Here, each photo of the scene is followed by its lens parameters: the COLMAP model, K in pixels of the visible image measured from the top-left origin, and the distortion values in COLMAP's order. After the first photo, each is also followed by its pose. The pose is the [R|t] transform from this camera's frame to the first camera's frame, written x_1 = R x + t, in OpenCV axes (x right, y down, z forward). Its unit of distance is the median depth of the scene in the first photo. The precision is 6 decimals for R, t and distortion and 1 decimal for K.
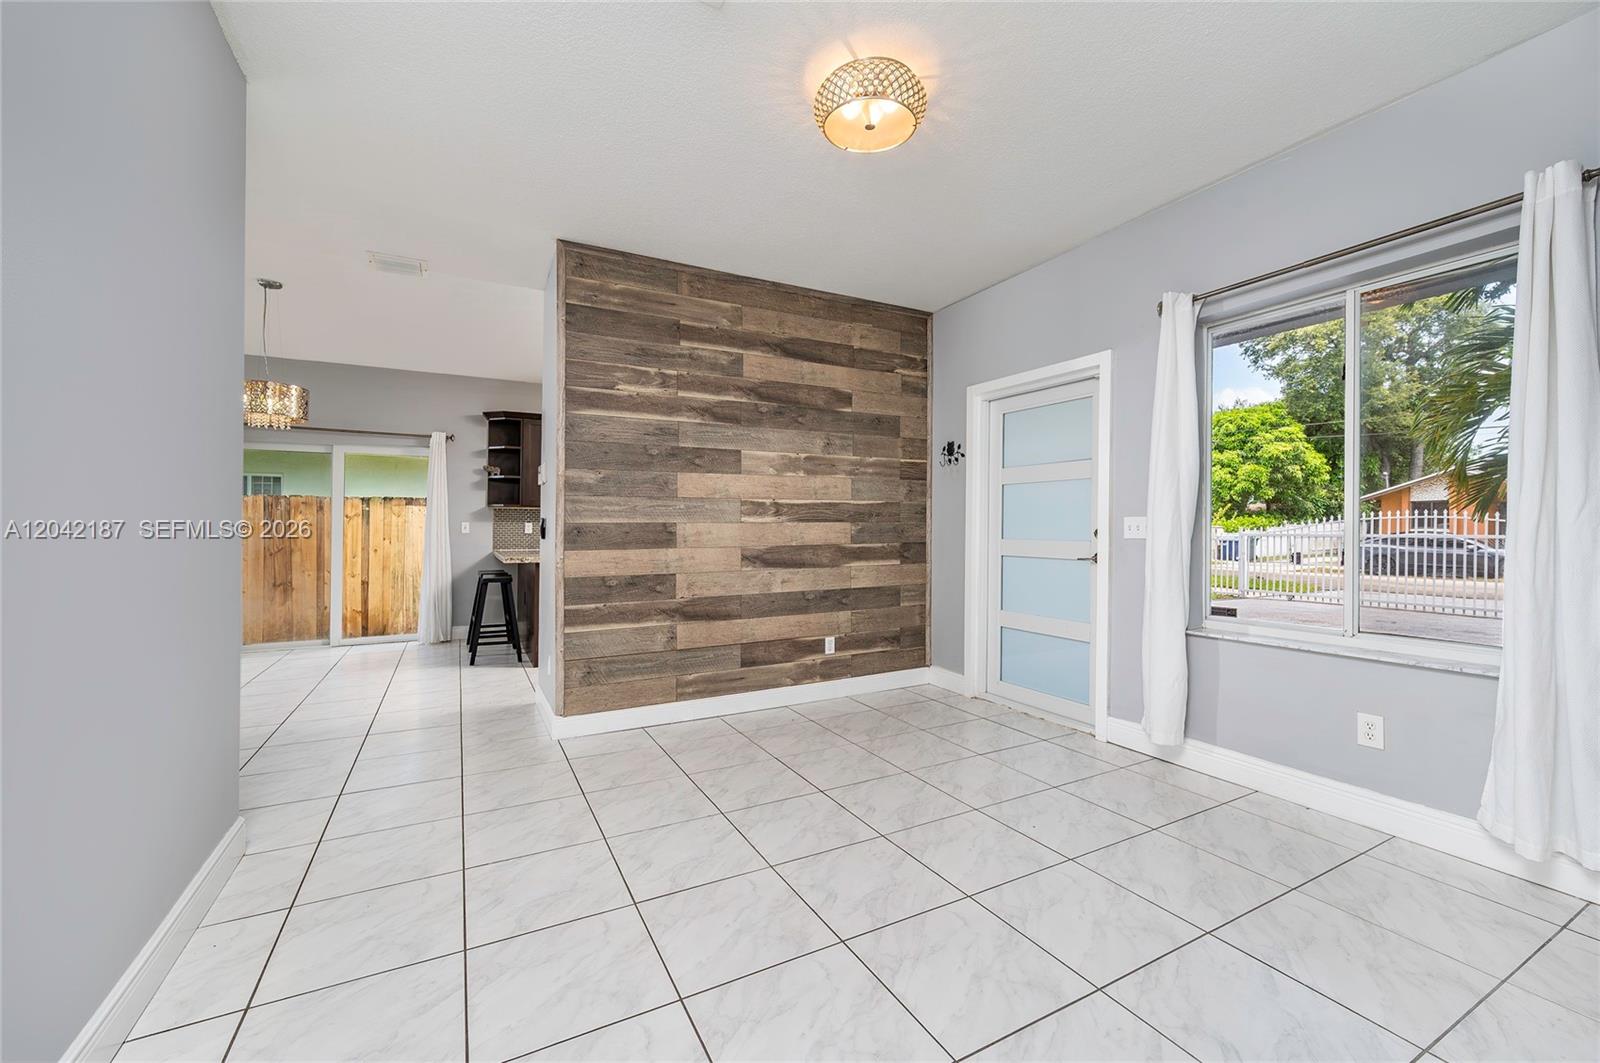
lens RADIAL K [[646.2, 0, 828.1], [0, 646.2, 527.4], [0, 0, 1]] dist [0.000546, -0.000031]
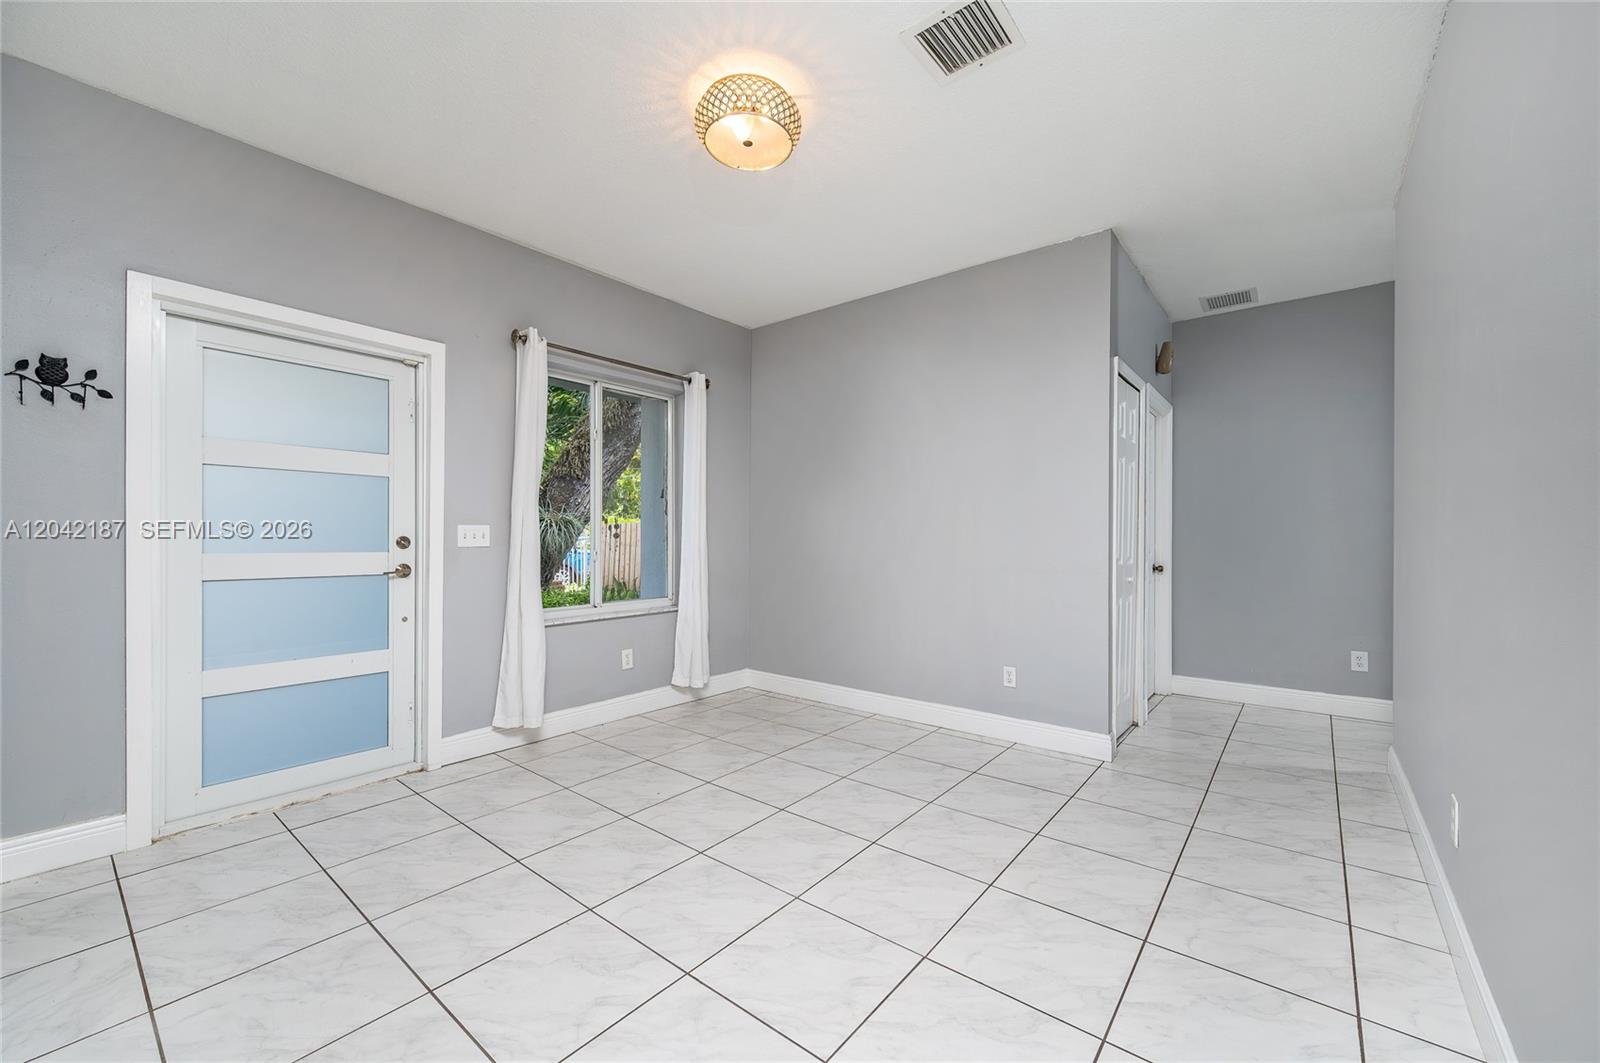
lens RADIAL K [[636.7, 0, 798.0], [0, 636.7, 538.3], [0, 0, 1]] dist [-0.000076, -0.000090]
pose [[-0.368154, 0.001978, 0.929763, -0.573138], [-0.000816, 0.999997, -0.002451, 0.005734], [-0.929764, -0.001661, -0.368151, 0.812764]]
